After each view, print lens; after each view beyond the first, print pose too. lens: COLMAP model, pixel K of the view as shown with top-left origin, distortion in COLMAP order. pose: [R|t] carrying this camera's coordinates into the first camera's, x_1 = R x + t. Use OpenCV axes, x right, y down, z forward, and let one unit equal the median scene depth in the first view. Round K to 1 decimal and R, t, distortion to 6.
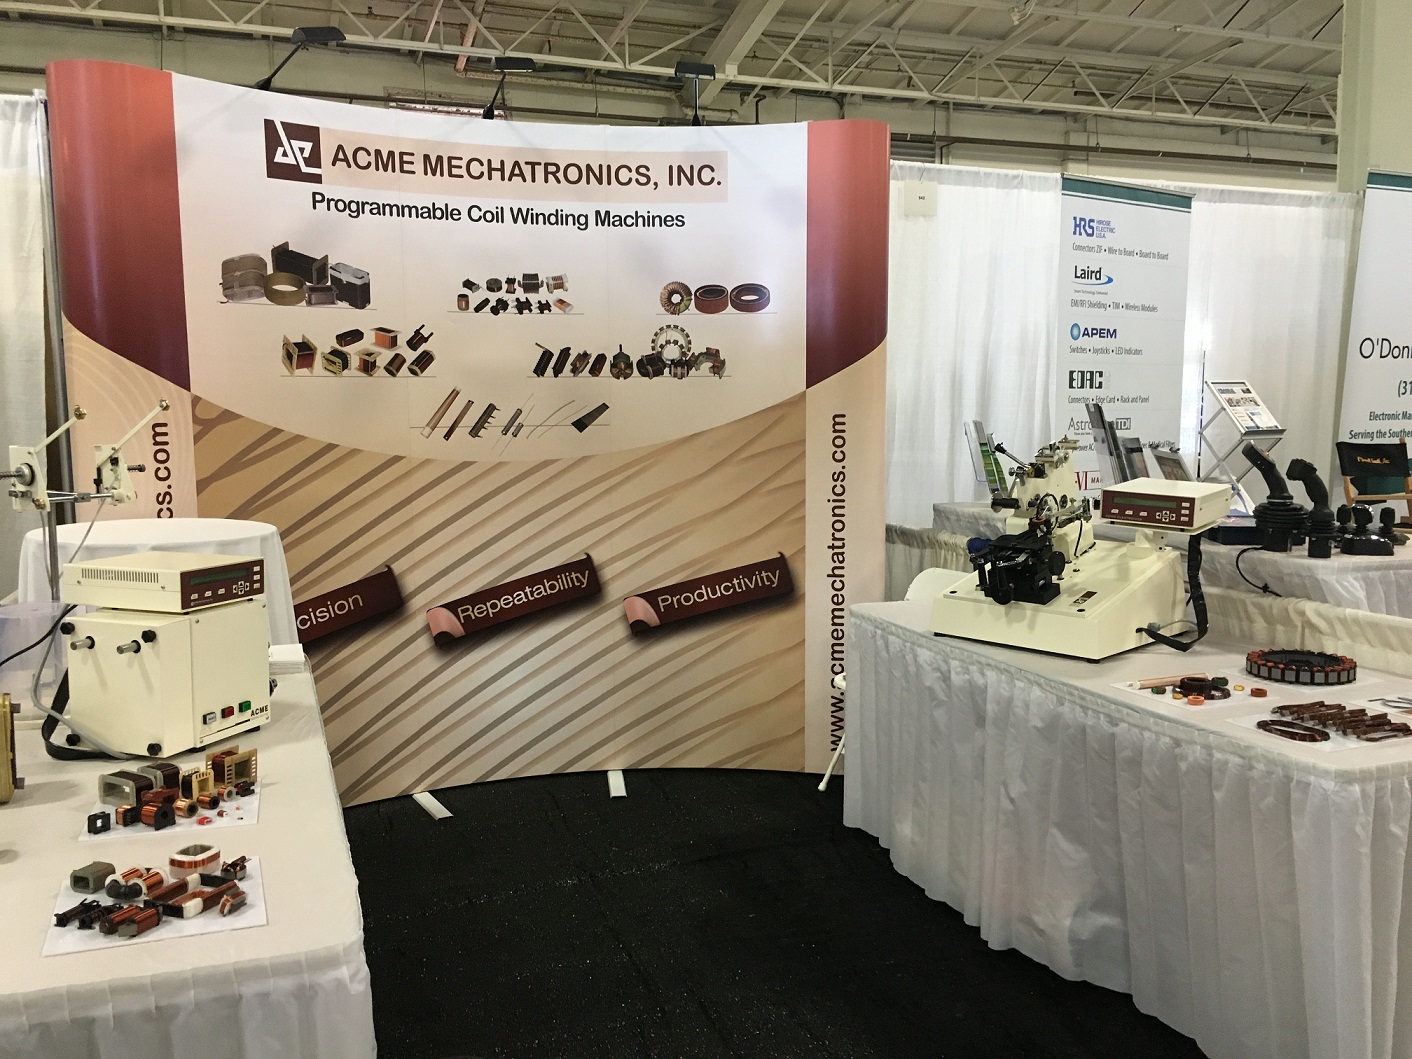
lens RADIAL K [[1206.5, 0, 706.0], [0, 1206.5, 529.5], [0, 0, 1]] dist [0.088955, -0.120738]
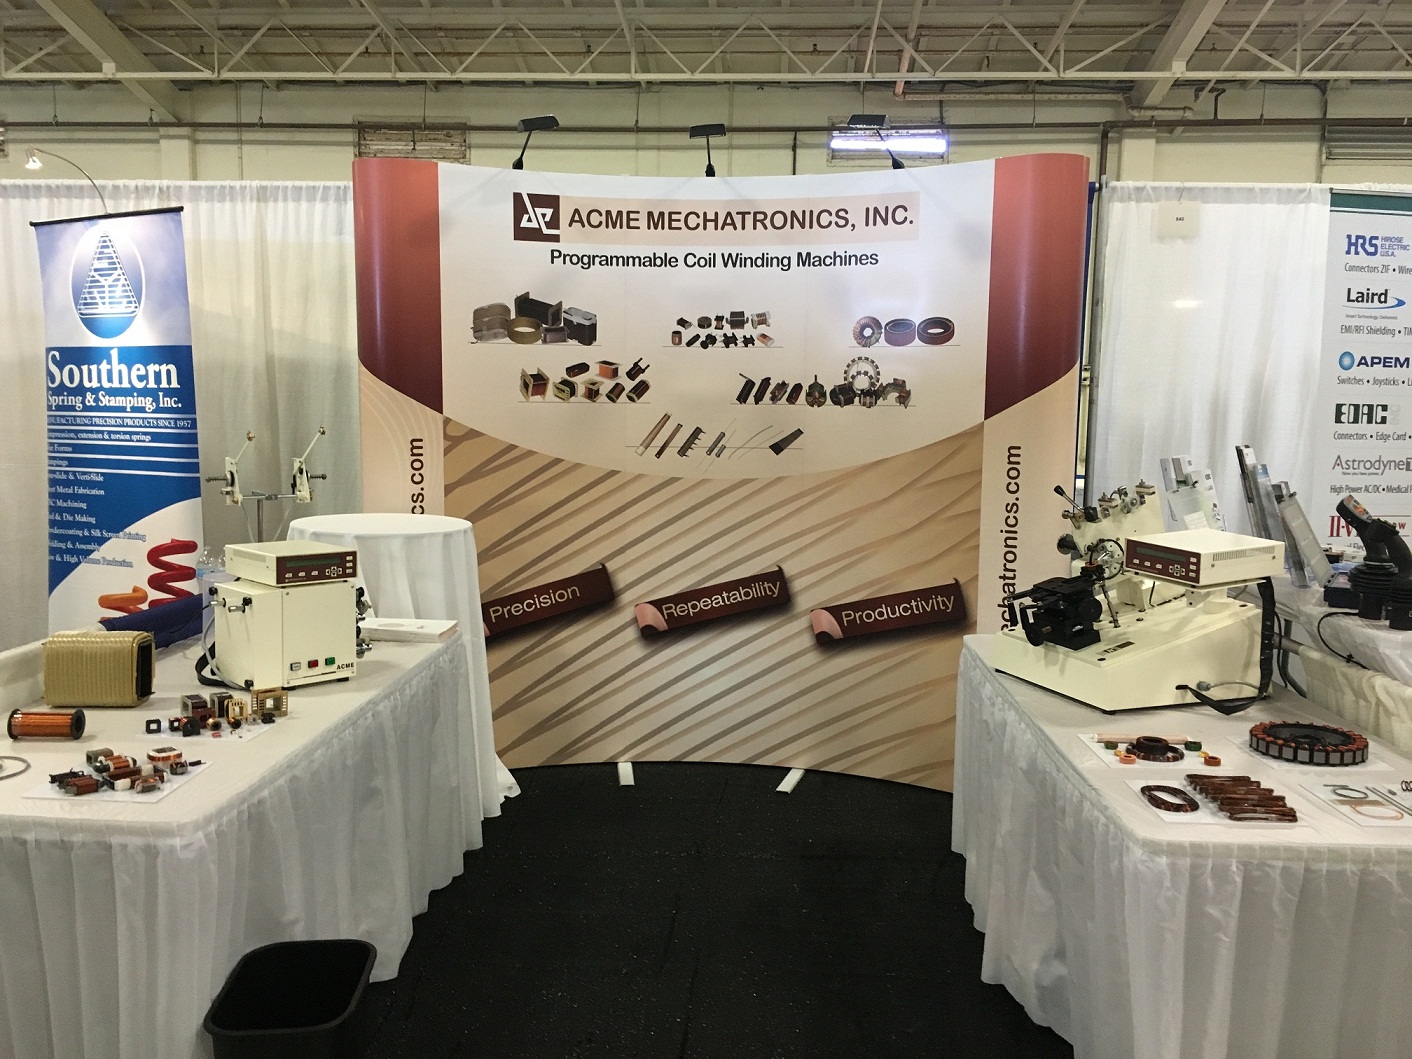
lens RADIAL K [[1206.5, 0, 706.0], [0, 1206.5, 529.5], [0, 0, 1]] dist [0.088955, -0.120738]
pose [[0.911532, 0.060858, -0.406702, 0.294926], [-0.062312, 0.998010, 0.009679, -0.020272], [0.406481, 0.016520, 0.913510, -0.023974]]
